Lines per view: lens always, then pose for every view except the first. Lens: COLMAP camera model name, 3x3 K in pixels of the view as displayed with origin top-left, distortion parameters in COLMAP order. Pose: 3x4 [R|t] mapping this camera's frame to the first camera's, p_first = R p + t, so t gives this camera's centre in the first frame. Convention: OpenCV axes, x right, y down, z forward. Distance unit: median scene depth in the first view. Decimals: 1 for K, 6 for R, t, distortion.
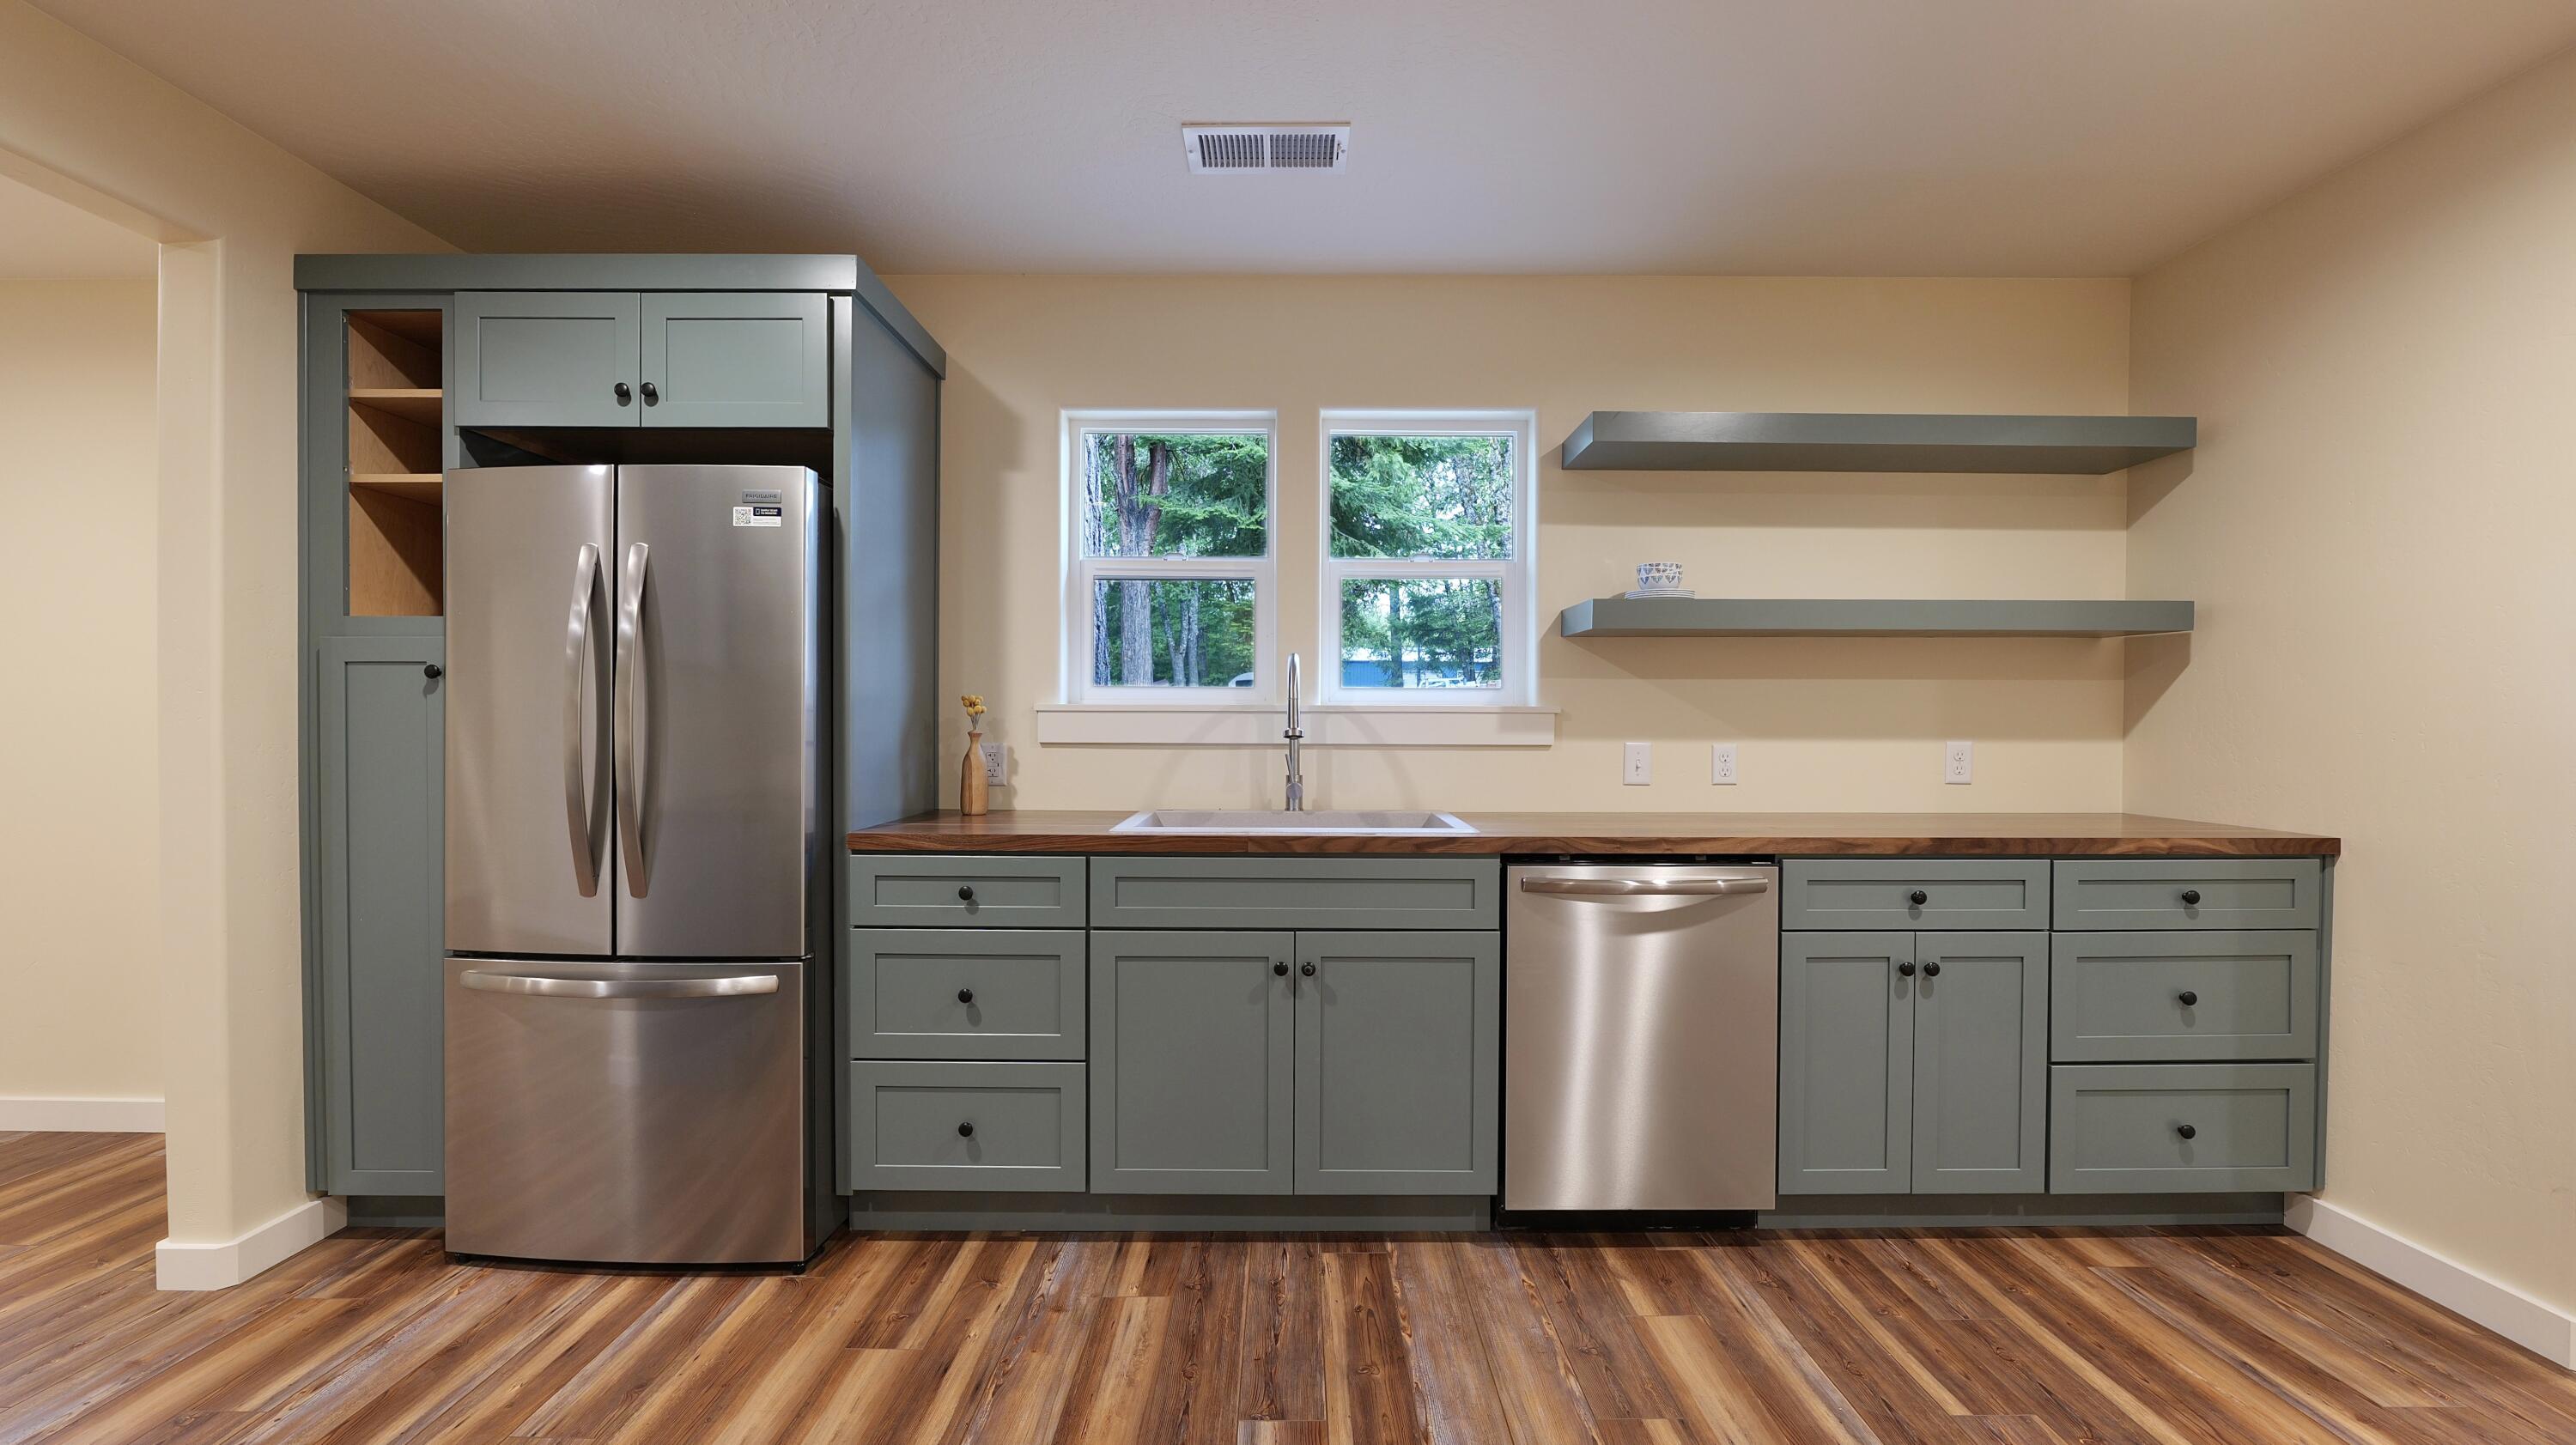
lens RADIAL K [[1089.9, 0, 1285.6], [0, 1089.9, 732.2], [0, 0, 1]] dist [-0.015932, -0.000167]
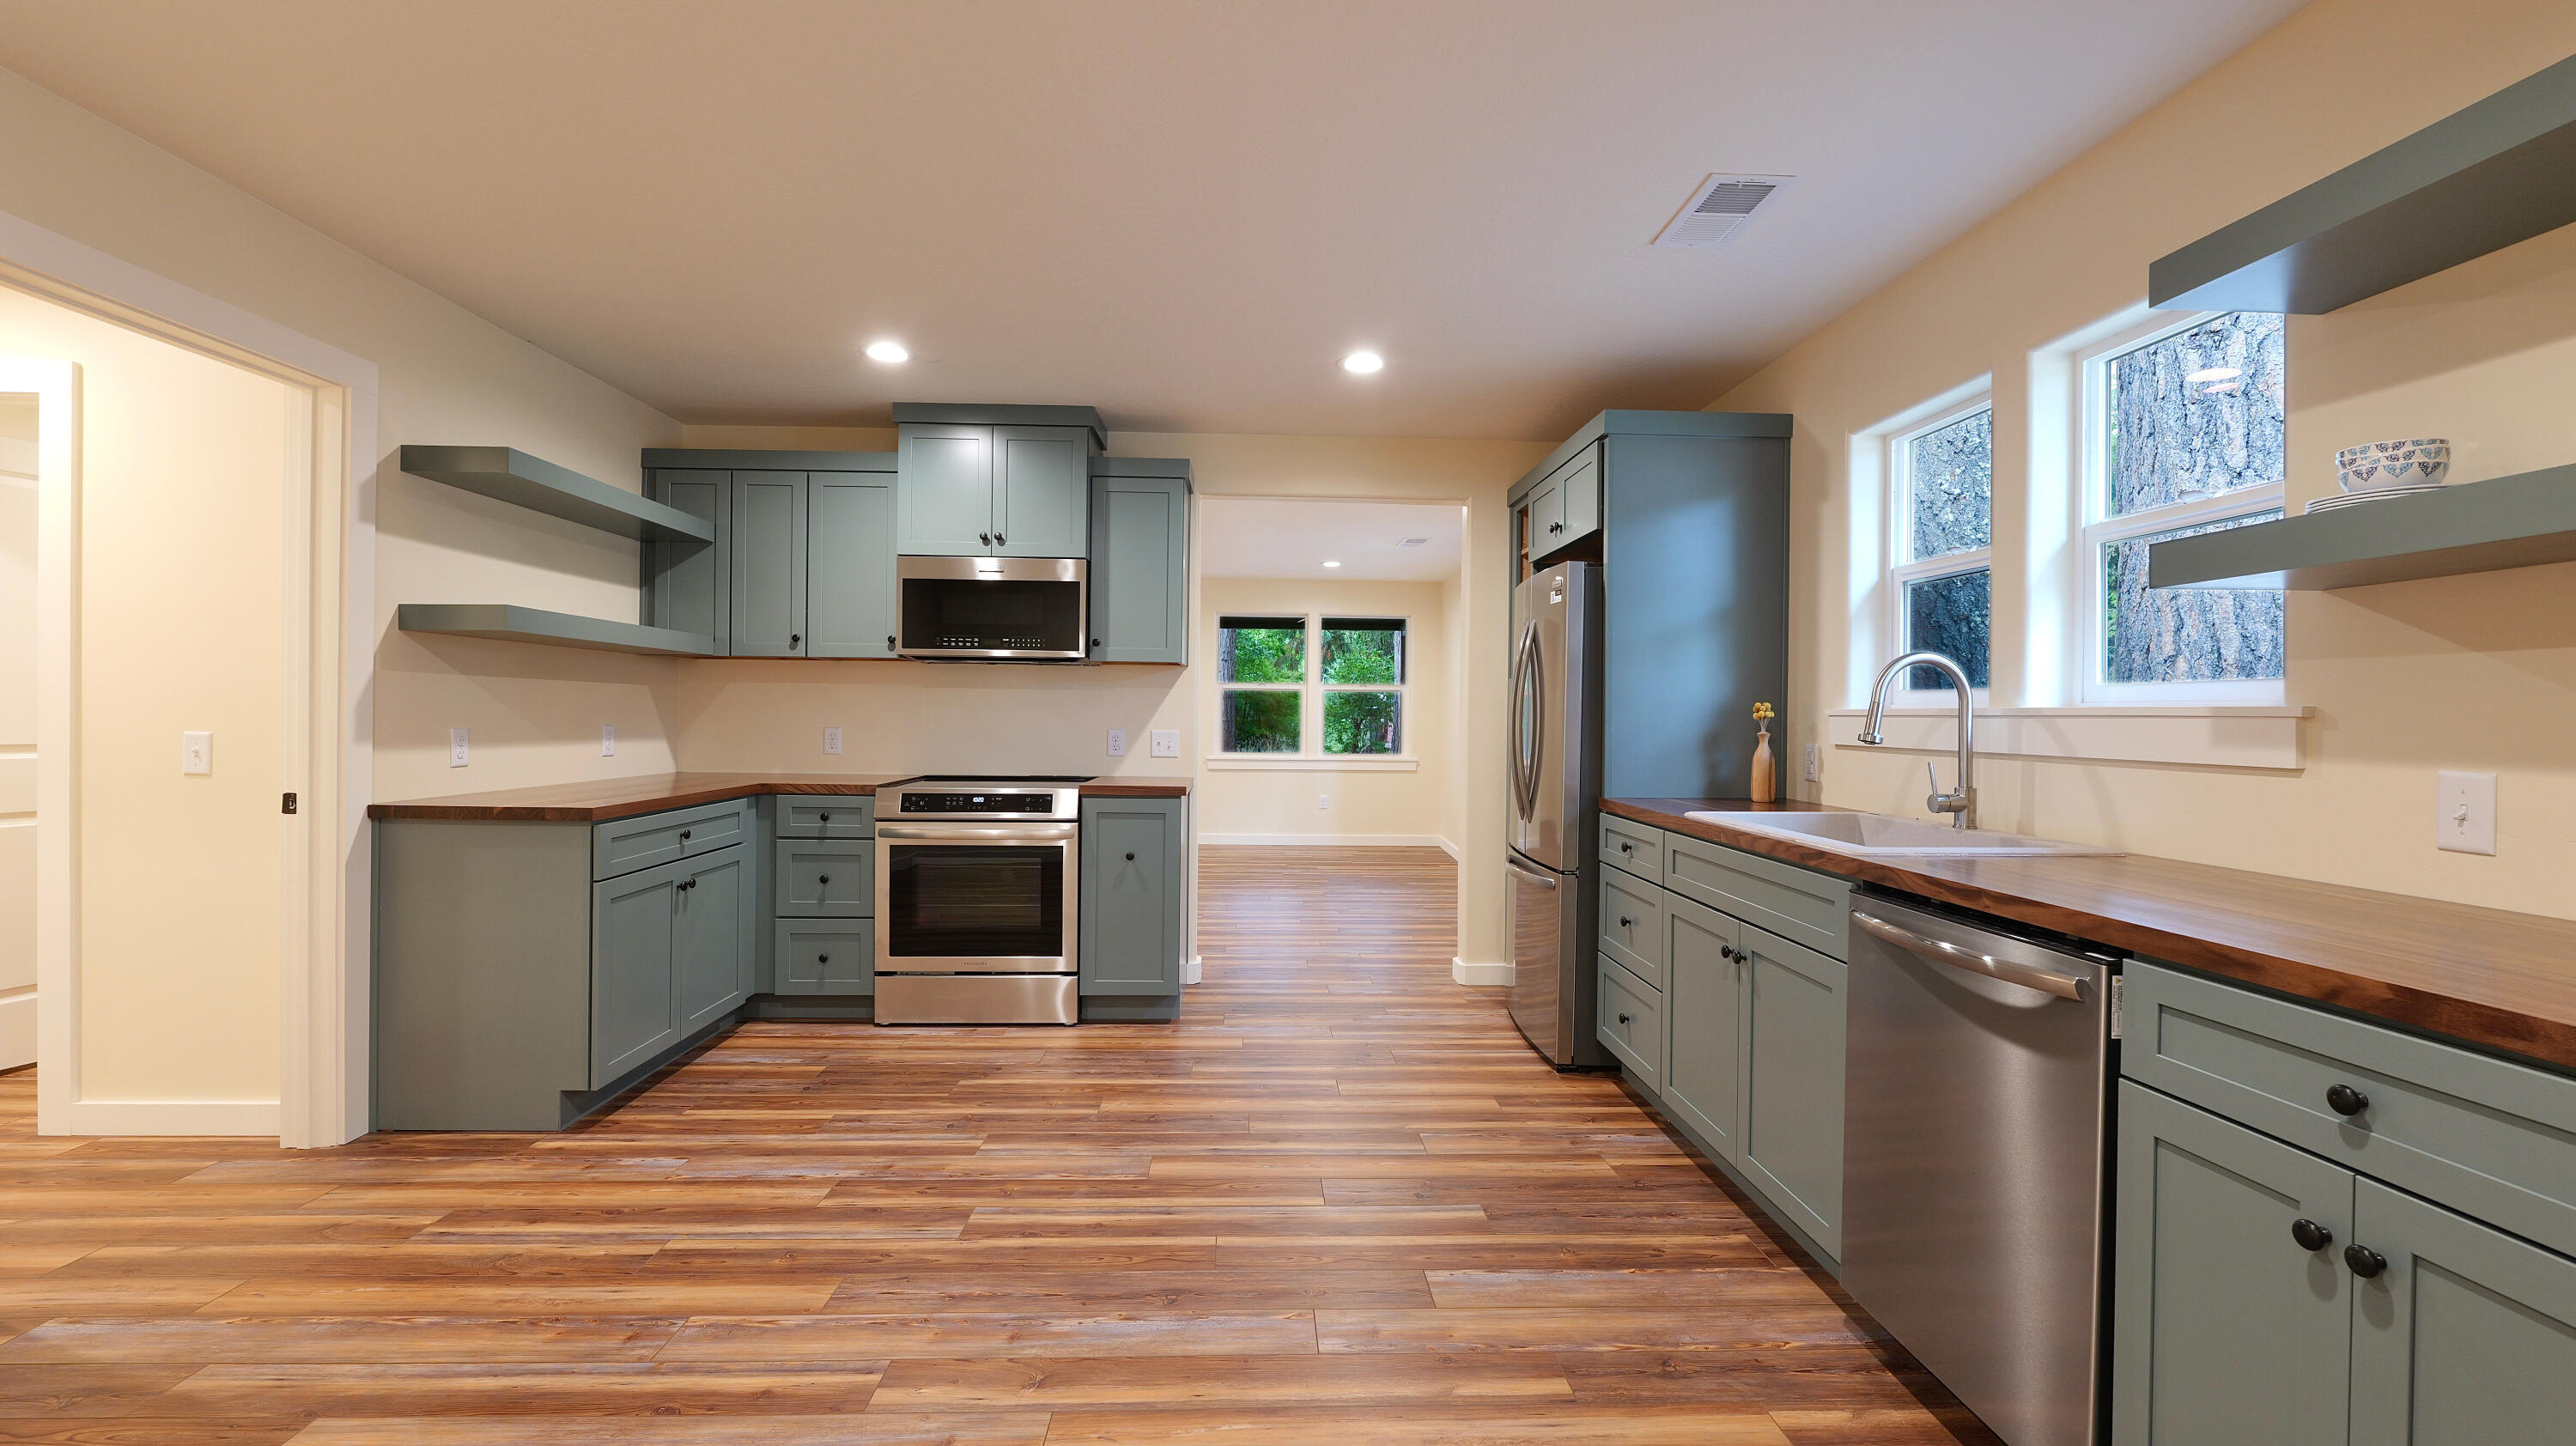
lens RADIAL K [[1047.8, 0, 1284.6], [0, 1047.8, 719.3], [0, 0, 1]] dist [-0.000415, 0.000099]
pose [[0.041997, 0.000273, -0.999118, 1.020970], [-0.019392, 0.999812, -0.000542, -0.005976], [0.998930, 0.019398, 0.041995, 0.506345]]
